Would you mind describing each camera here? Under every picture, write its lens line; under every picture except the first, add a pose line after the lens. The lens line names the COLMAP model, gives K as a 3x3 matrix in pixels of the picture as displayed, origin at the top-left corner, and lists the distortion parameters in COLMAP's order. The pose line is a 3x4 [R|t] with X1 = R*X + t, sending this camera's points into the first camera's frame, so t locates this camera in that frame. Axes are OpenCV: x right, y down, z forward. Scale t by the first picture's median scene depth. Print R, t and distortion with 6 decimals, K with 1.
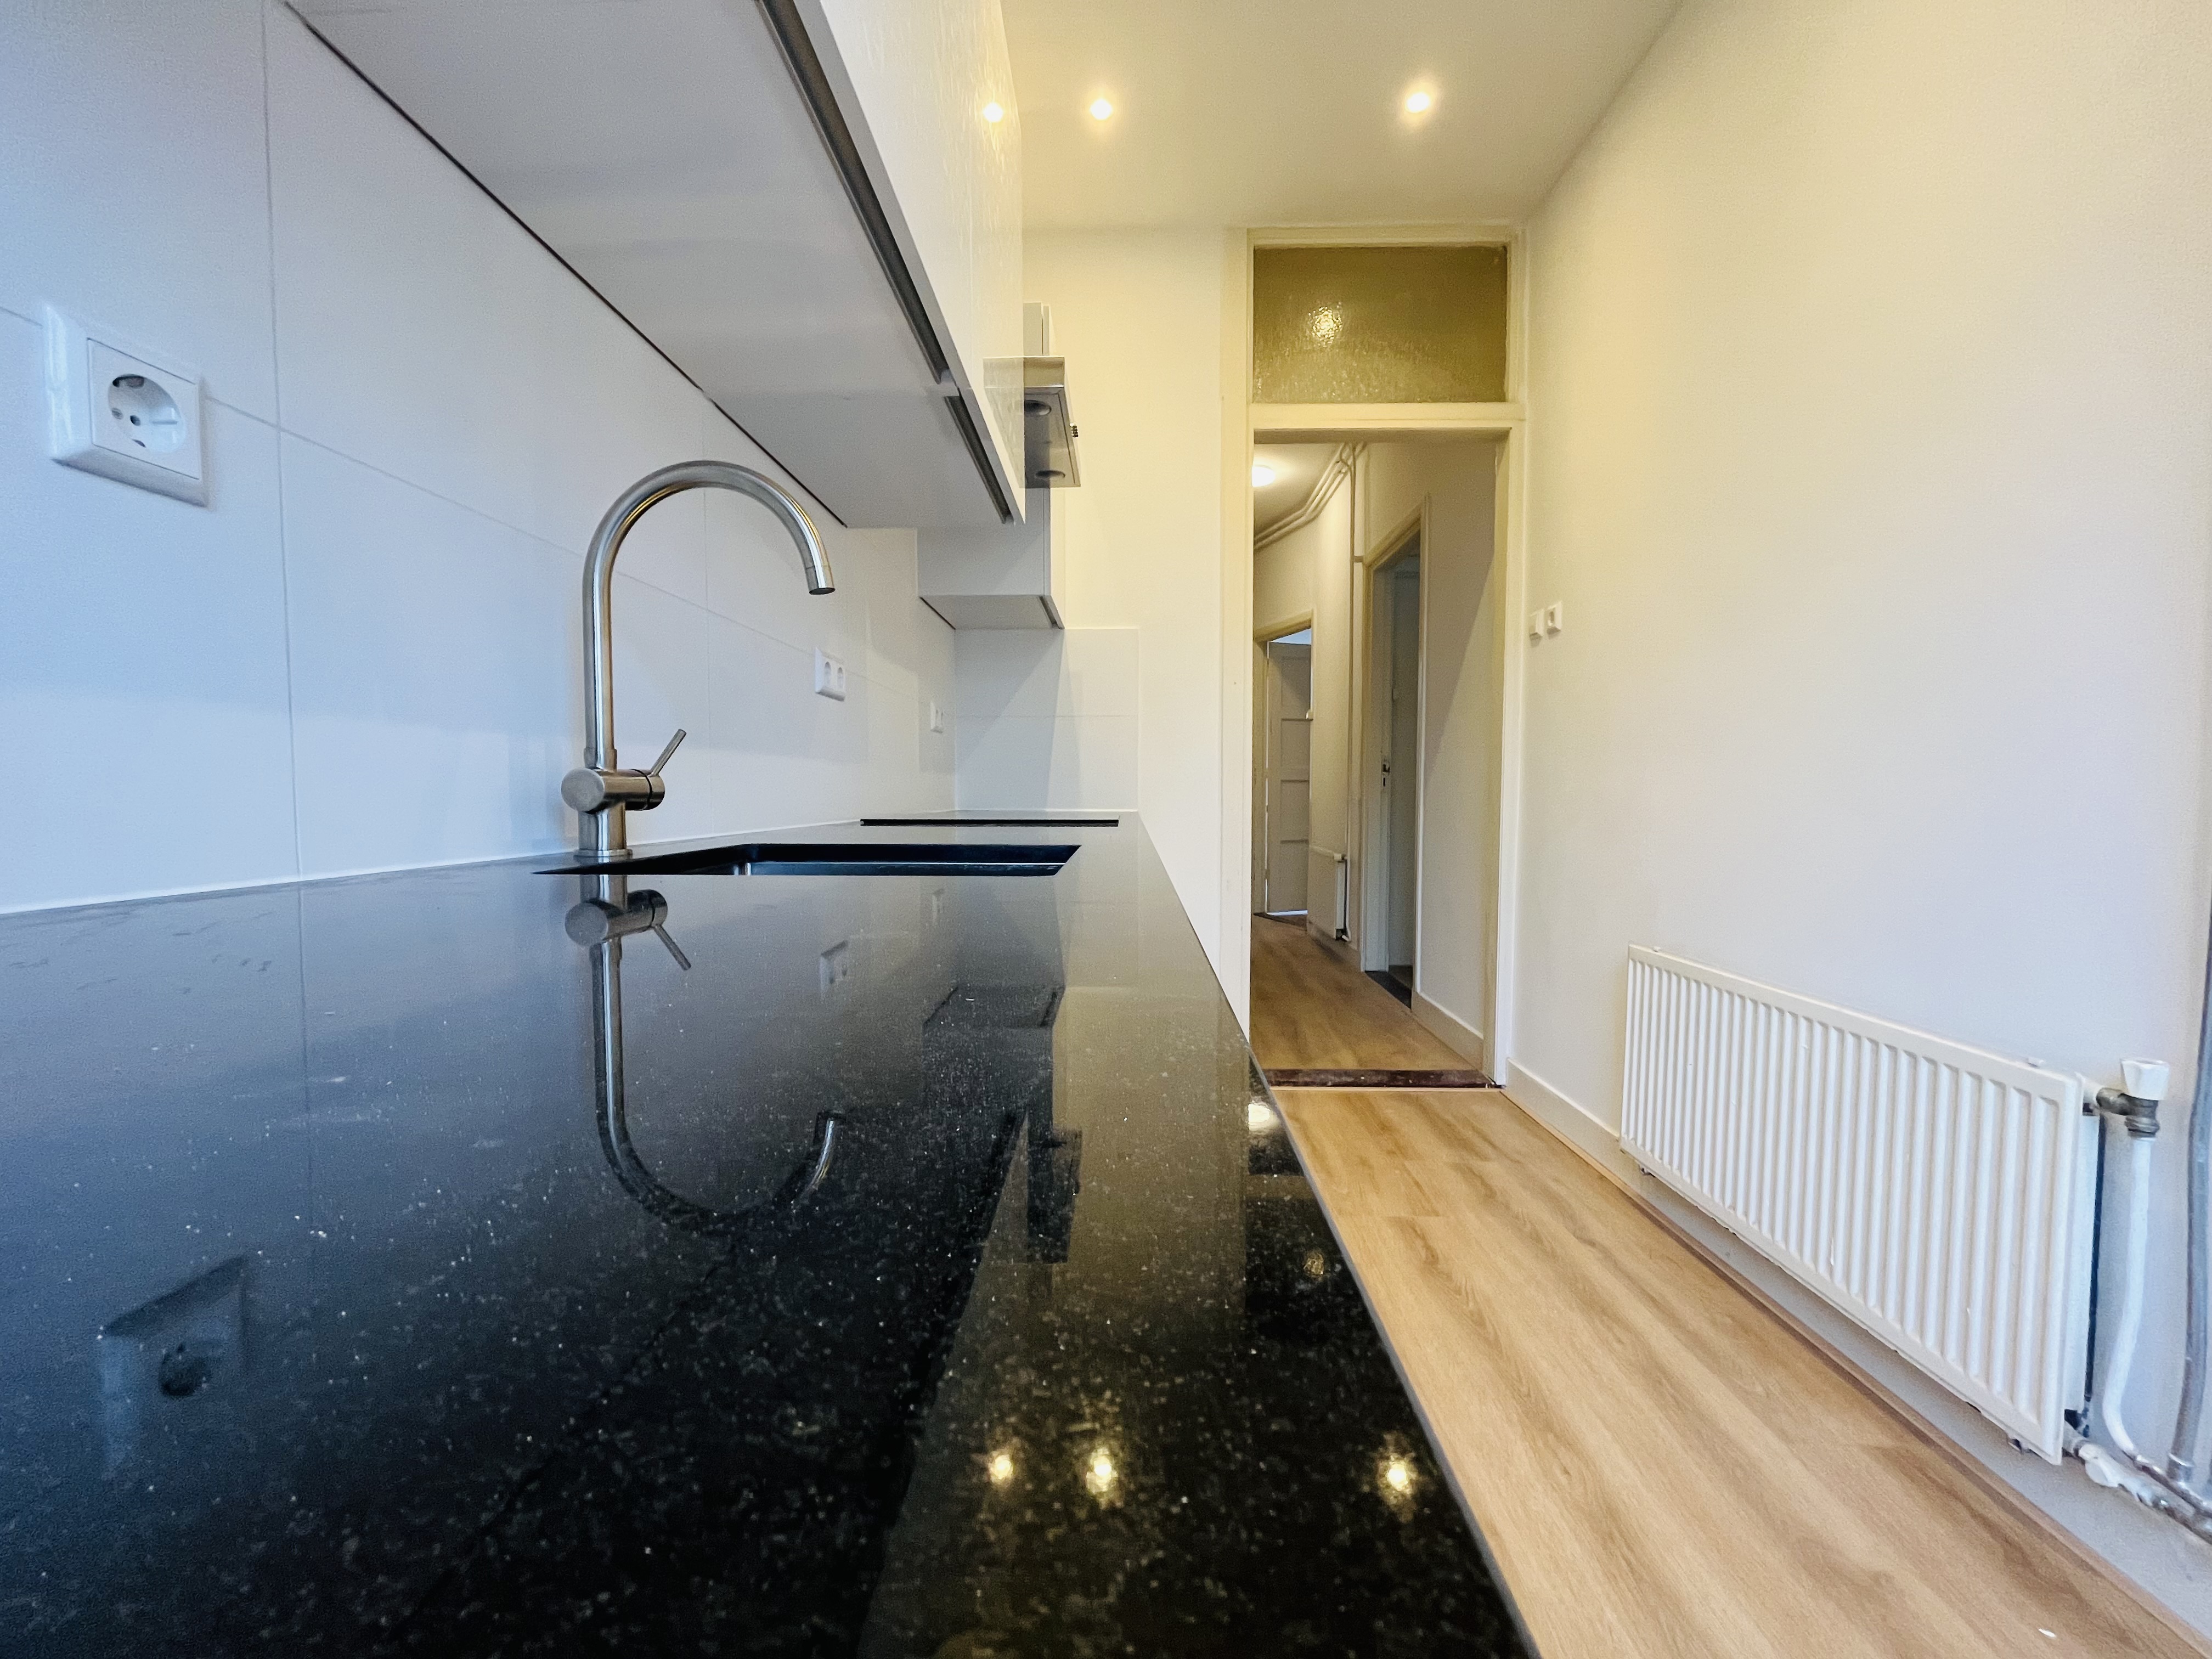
lens RADIAL K [[896.5, 0, 1106.1], [0, 896.5, 840.8], [0, 0, 1]] dist [-0.000468, -0.000503]
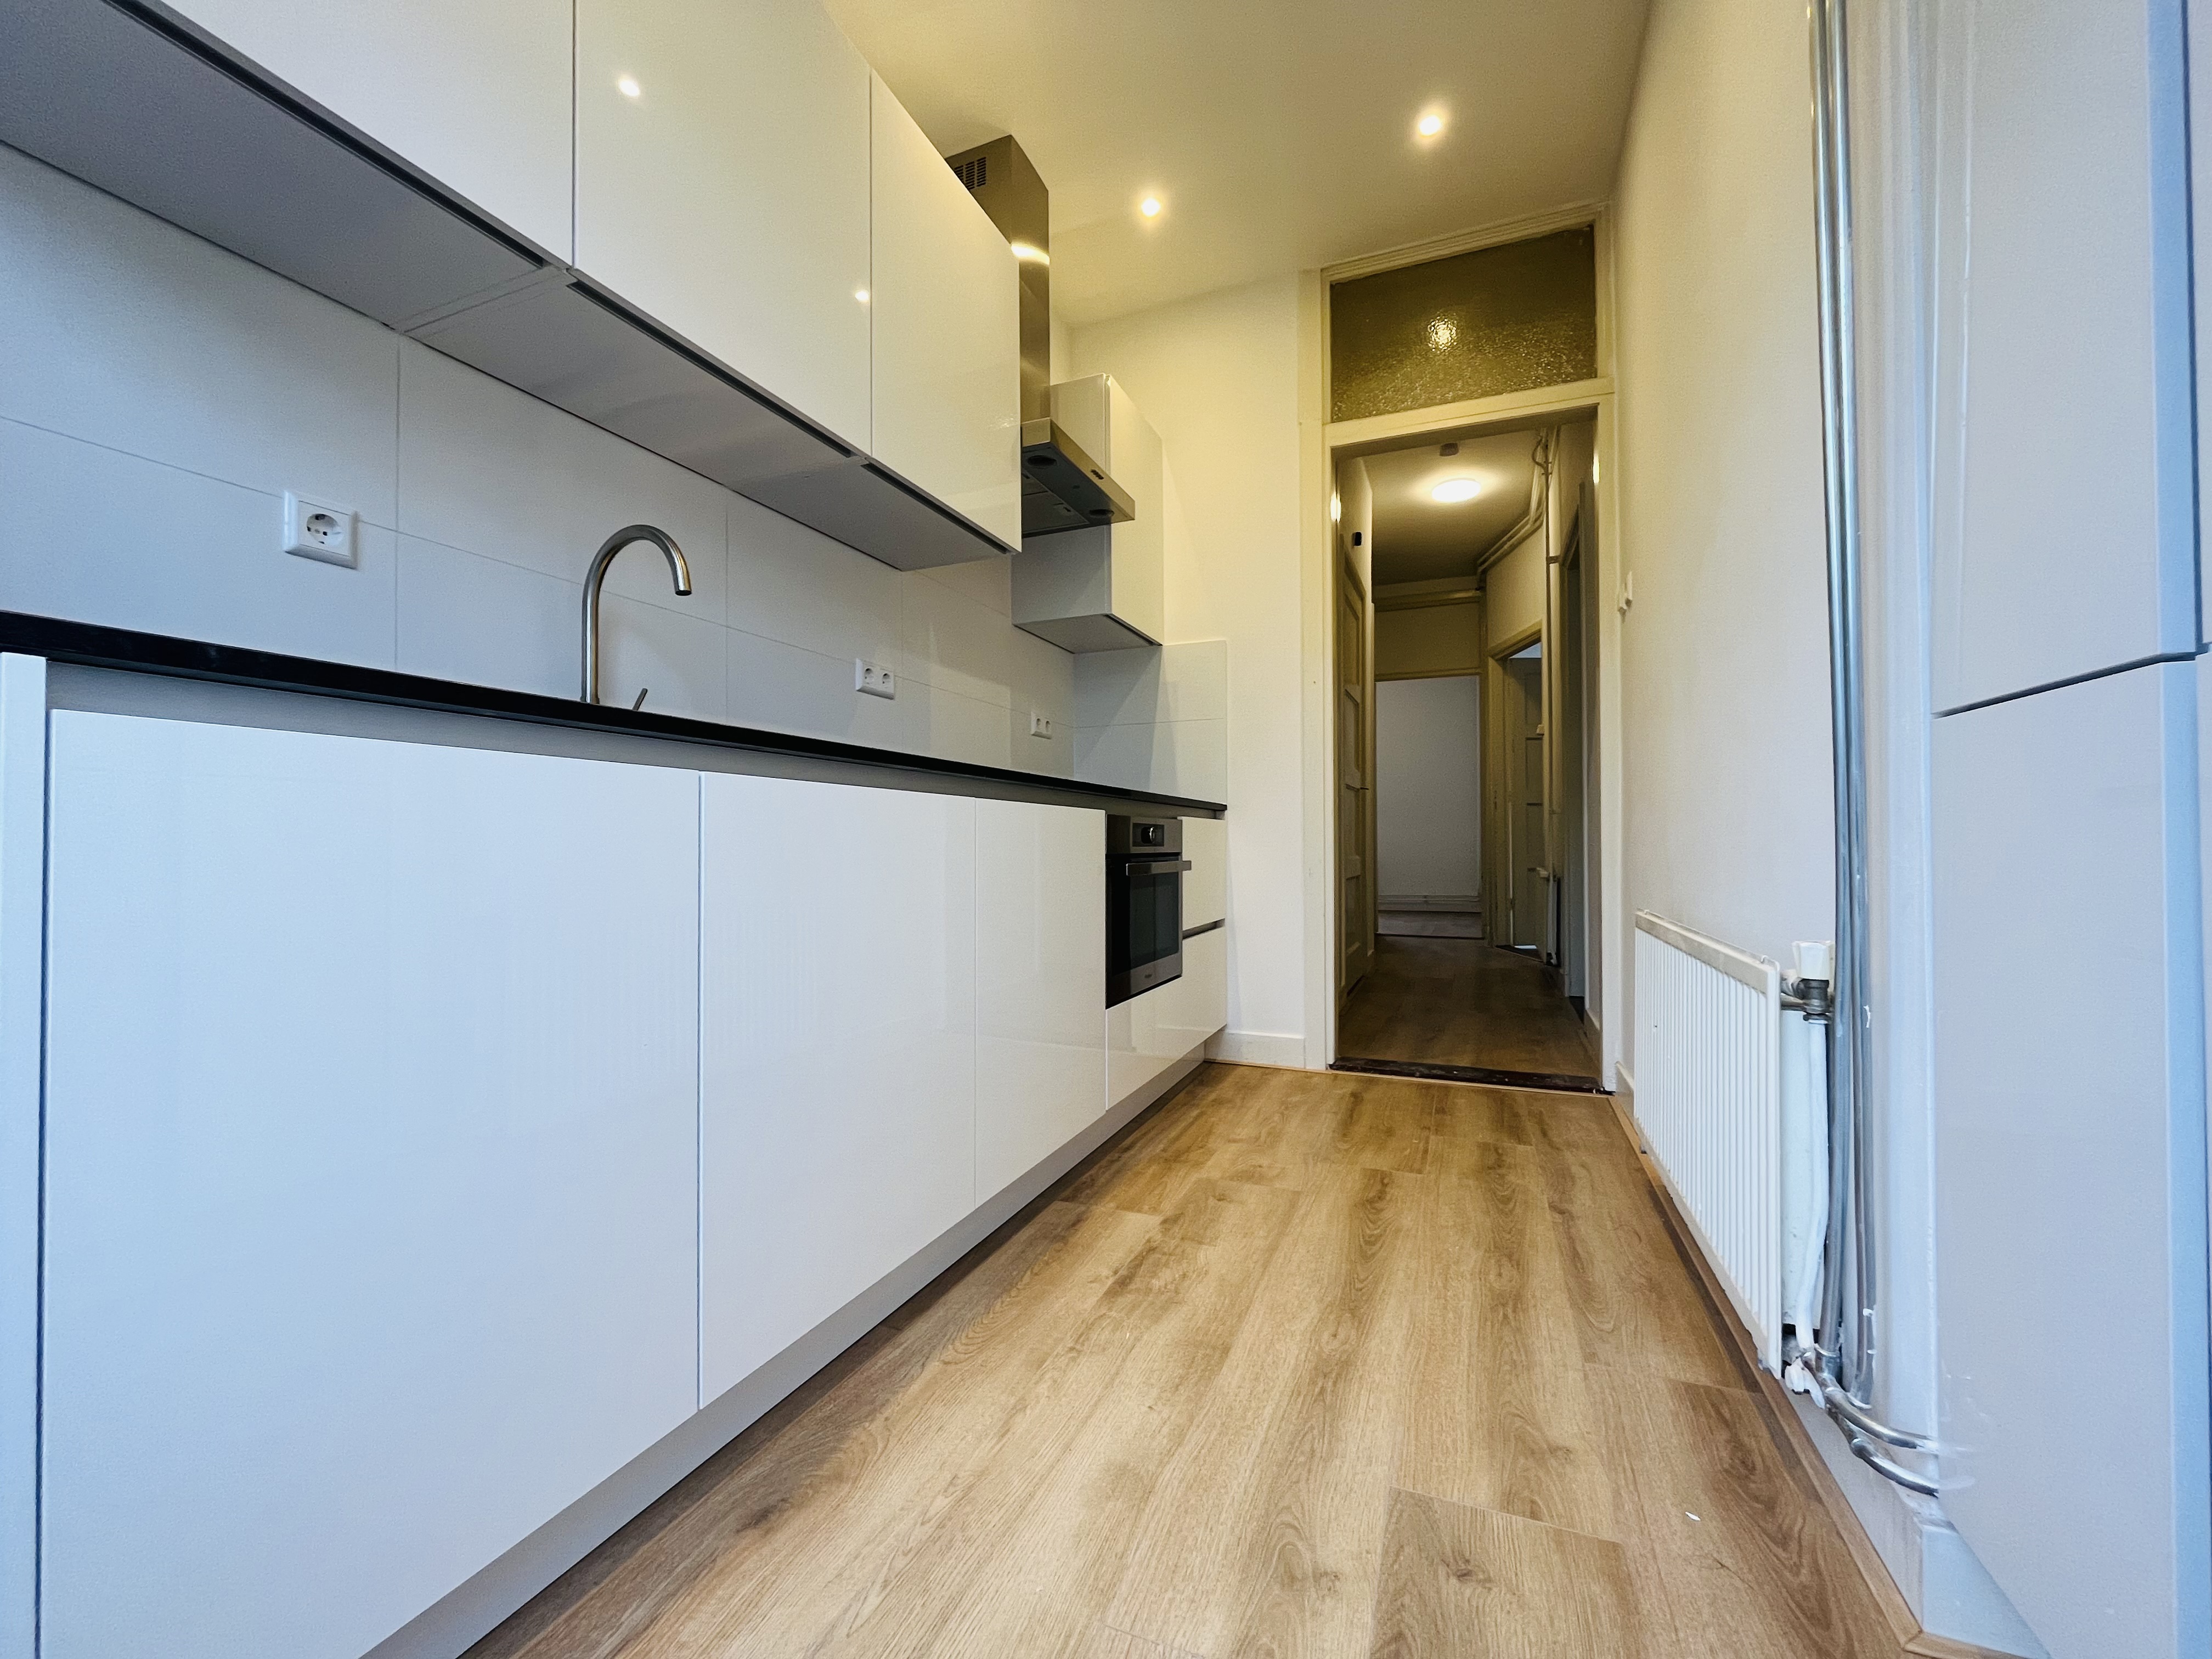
lens RADIAL K [[896.5, 0, 1102.2], [0, 896.5, 842.1], [0, 0, 1]] dist [-0.000468, -0.000503]
pose [[0.932929, -0.005192, -0.360024, 0.375756], [-0.015770, 0.998347, -0.055261, 0.098306], [0.359716, 0.057232, 0.931305, -0.090419]]
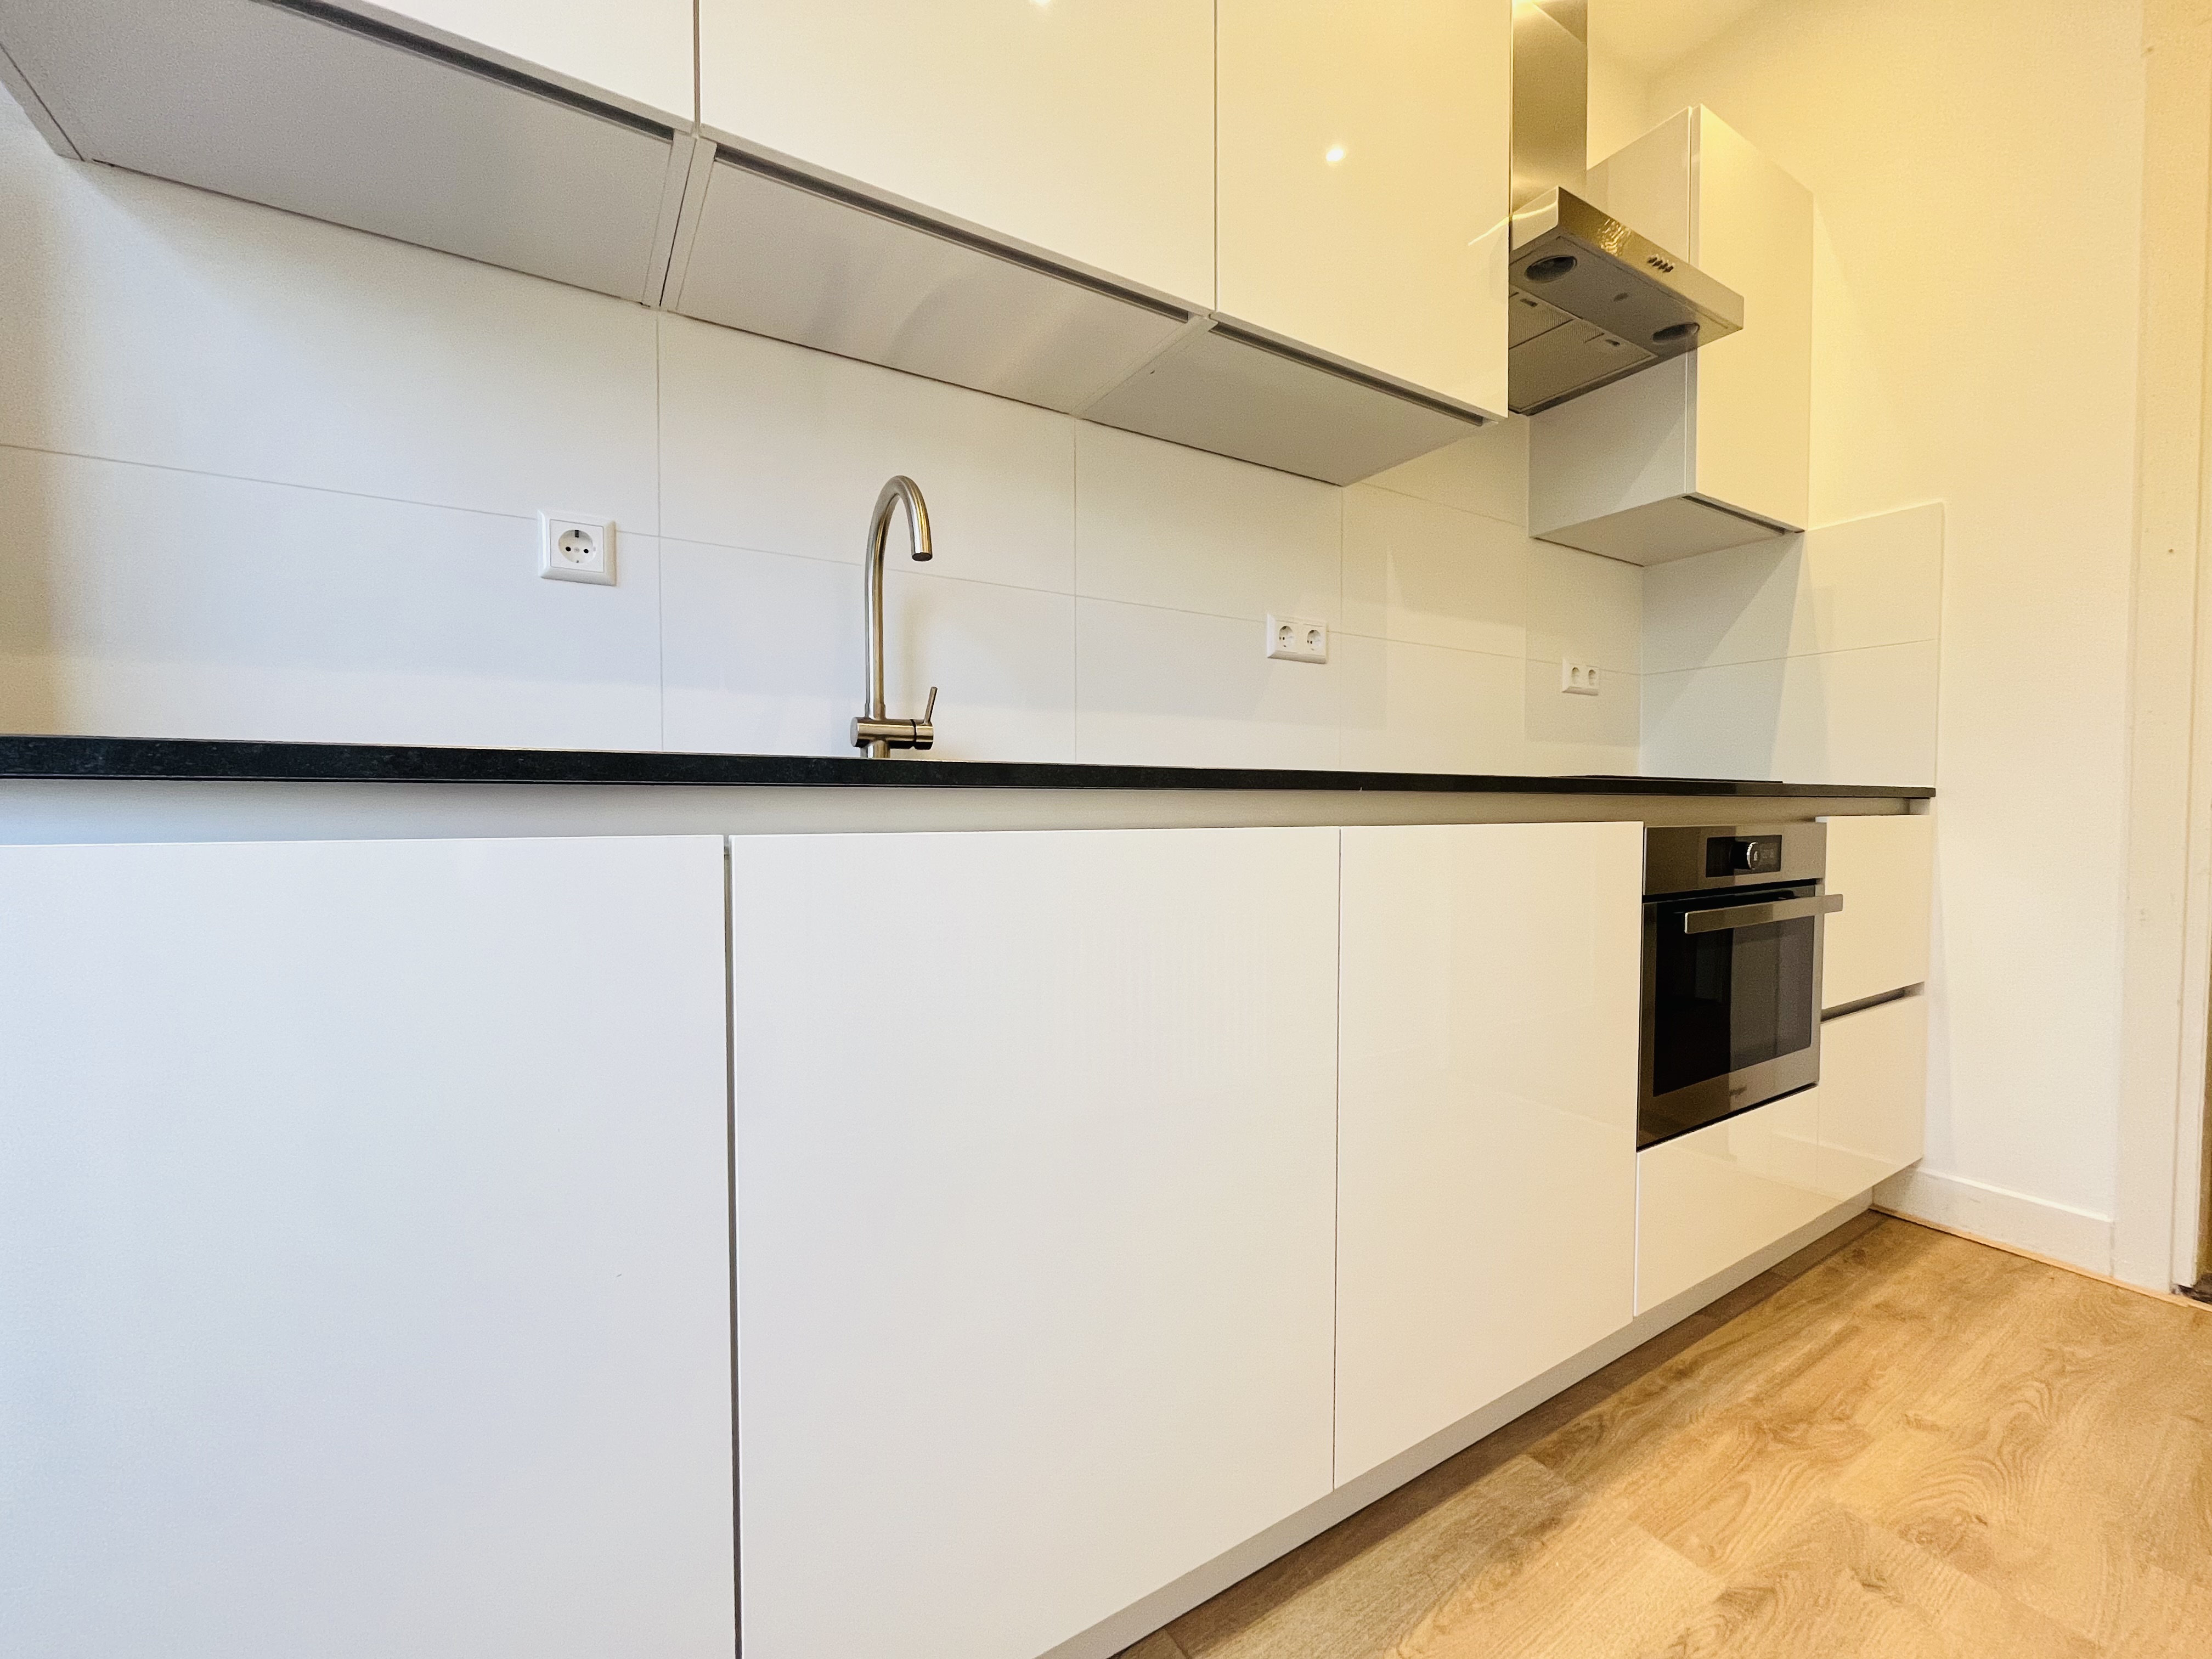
lens RADIAL K [[896.5, 0, 1098.6], [0, 896.5, 838.0], [0, 0, 1]] dist [-0.000468, -0.000503]
pose [[0.545466, 0.027031, -0.837697, 0.321793], [-0.044424, 0.999007, 0.003310, 0.035208], [0.836955, 0.035409, 0.546125, 0.203458]]
